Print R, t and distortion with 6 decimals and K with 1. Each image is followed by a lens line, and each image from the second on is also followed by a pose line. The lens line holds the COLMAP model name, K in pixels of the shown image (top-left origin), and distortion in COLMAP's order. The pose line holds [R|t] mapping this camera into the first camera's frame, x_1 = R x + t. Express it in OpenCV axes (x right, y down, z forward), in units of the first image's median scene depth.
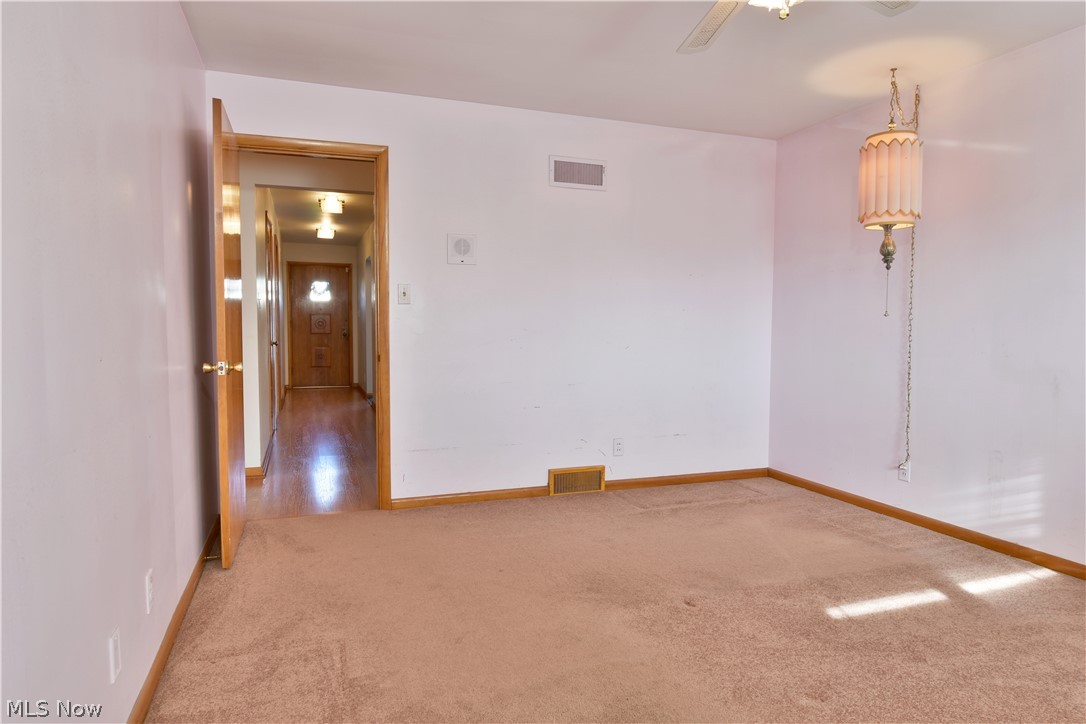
lens RADIAL K [[661.6, 0, 543.4], [0, 661.6, 366.0], [0, 0, 1]] dist [-0.012865, -0.003065]
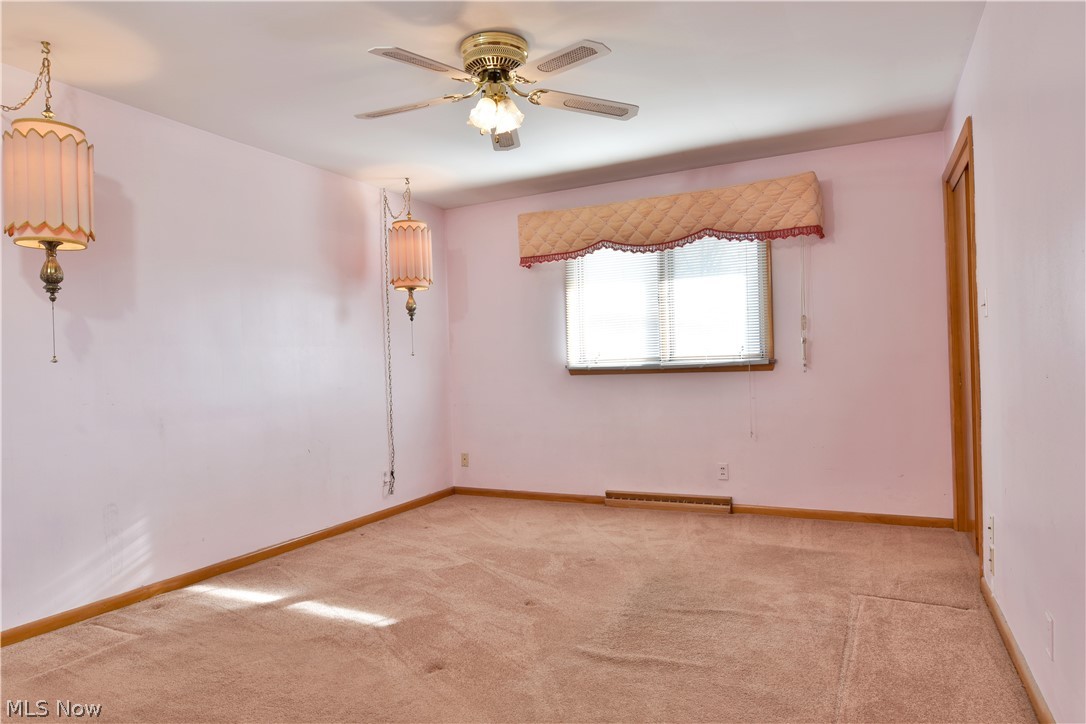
lens RADIAL K [[661.6, 0, 543.4], [0, 661.6, 366.0], [0, 0, 1]] dist [-0.012865, -0.003065]
pose [[-0.675012, 0.012893, 0.737694, -0.471741], [0.077143, 0.995600, 0.053187, -0.079264], [-0.733762, 0.092810, -0.673037, 1.260944]]
